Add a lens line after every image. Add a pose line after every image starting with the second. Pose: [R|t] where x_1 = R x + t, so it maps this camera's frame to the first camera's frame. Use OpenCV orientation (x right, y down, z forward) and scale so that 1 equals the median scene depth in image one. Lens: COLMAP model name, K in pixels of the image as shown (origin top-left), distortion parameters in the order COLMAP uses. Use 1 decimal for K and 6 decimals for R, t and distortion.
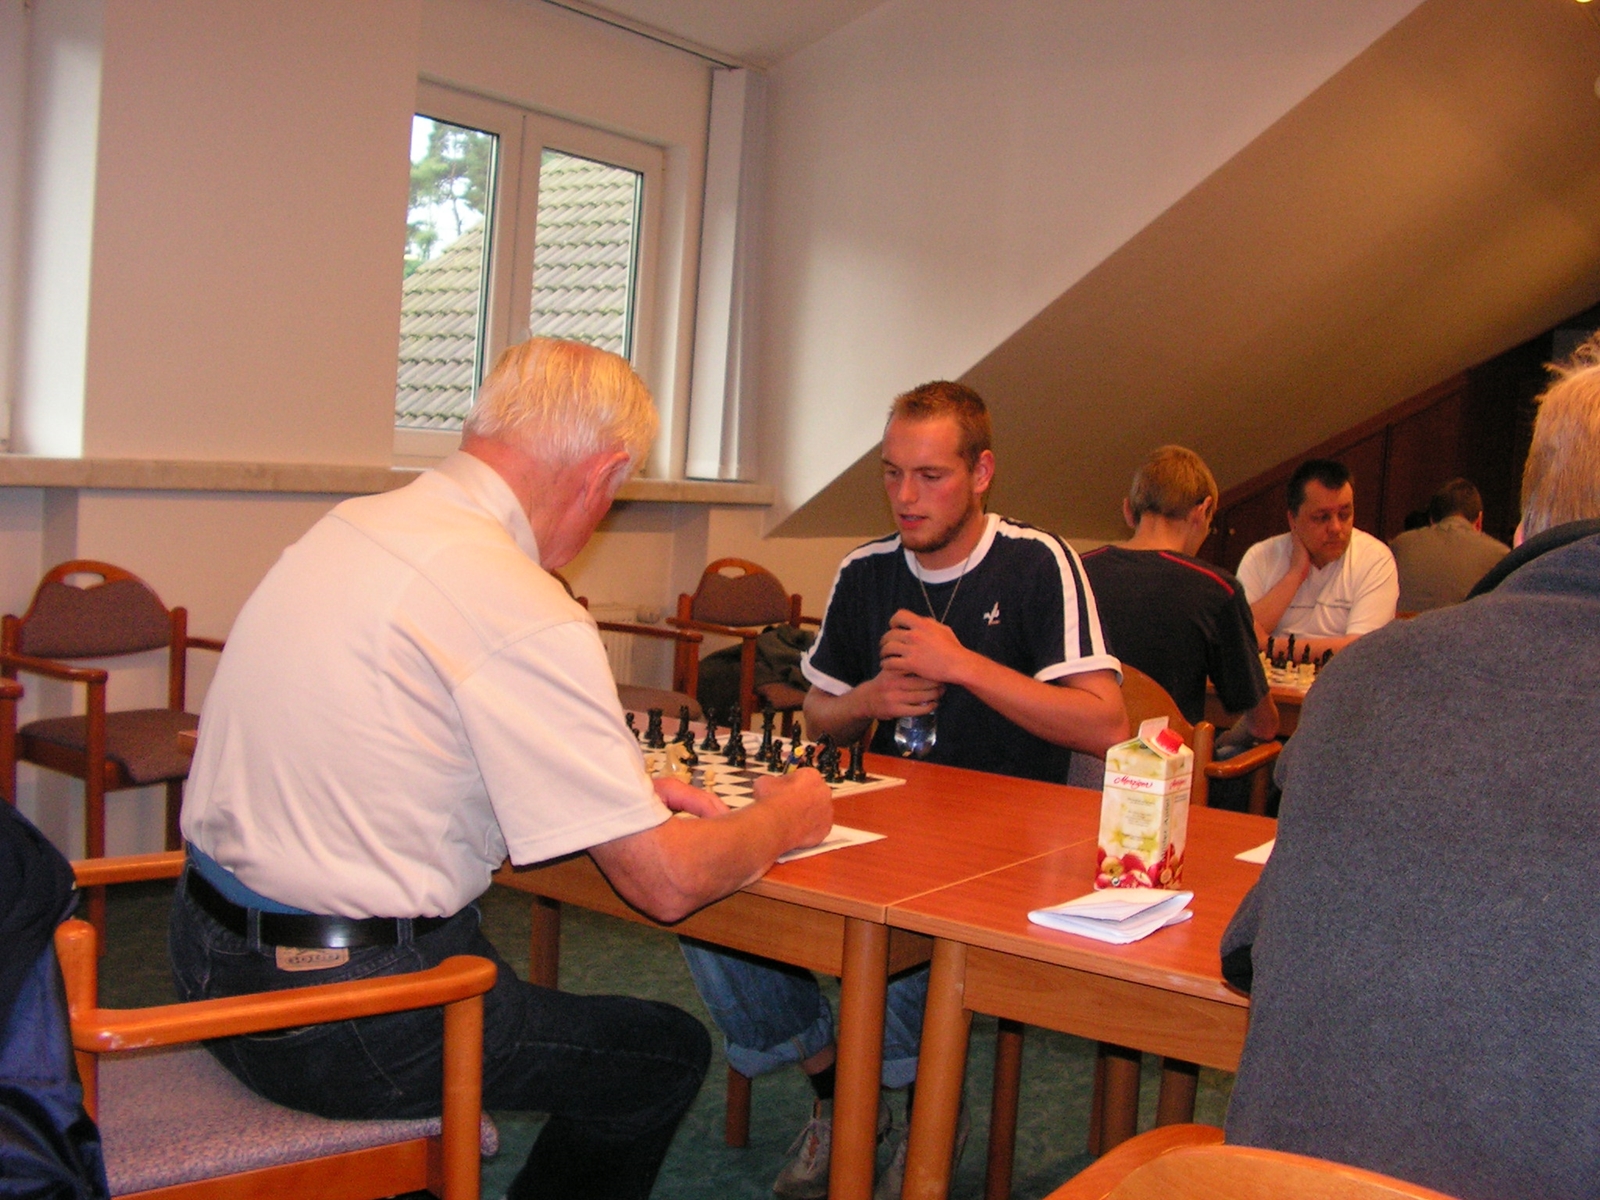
lens RADIAL K [[1696.0, 0, 800.0], [0, 1696.0, 600.0], [0, 0, 1]] dist [-0.157706, -0.015347]
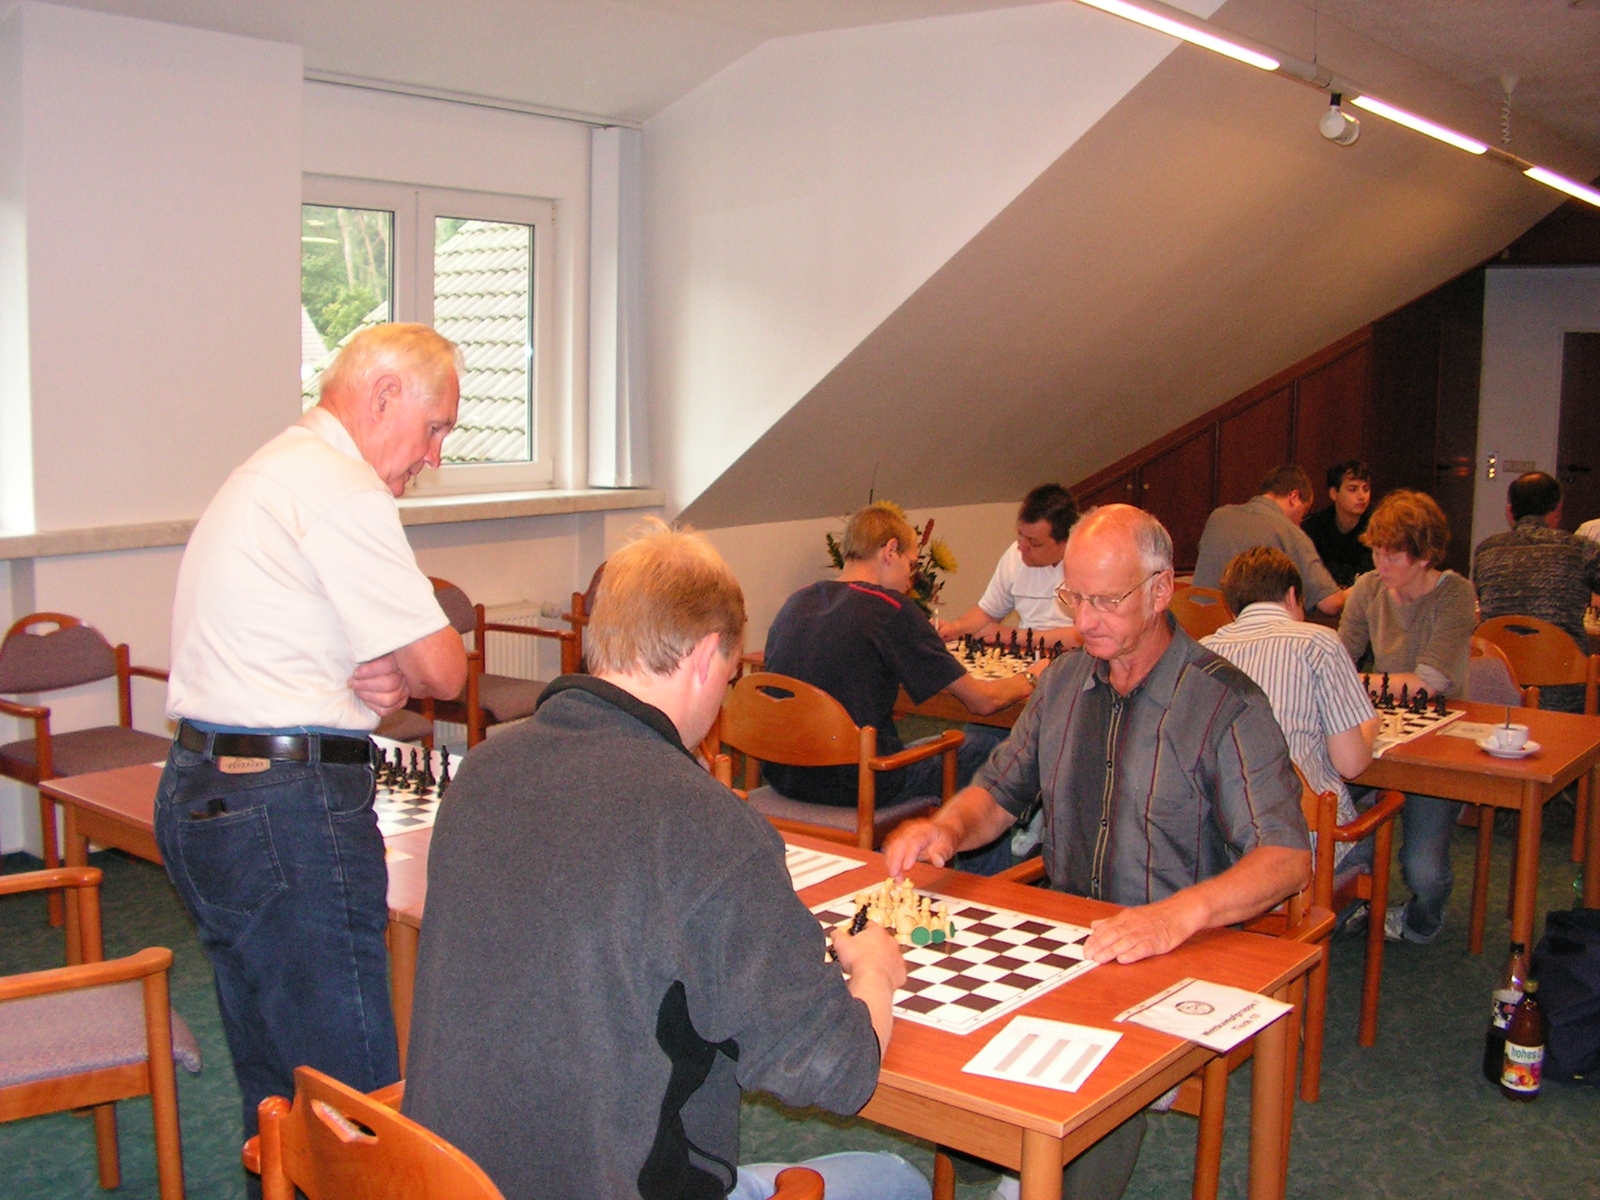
lens RADIAL K [[1680.8, 0, 800.0], [0, 1680.8, 600.0], [0, 0, 1]] dist [-0.168149, 0.021224]
pose [[0.997368, -0.039087, -0.061076, 0.159500], [0.042219, 0.997813, 0.050853, -0.052162], [0.058955, -0.053298, 0.996837, -0.149110]]
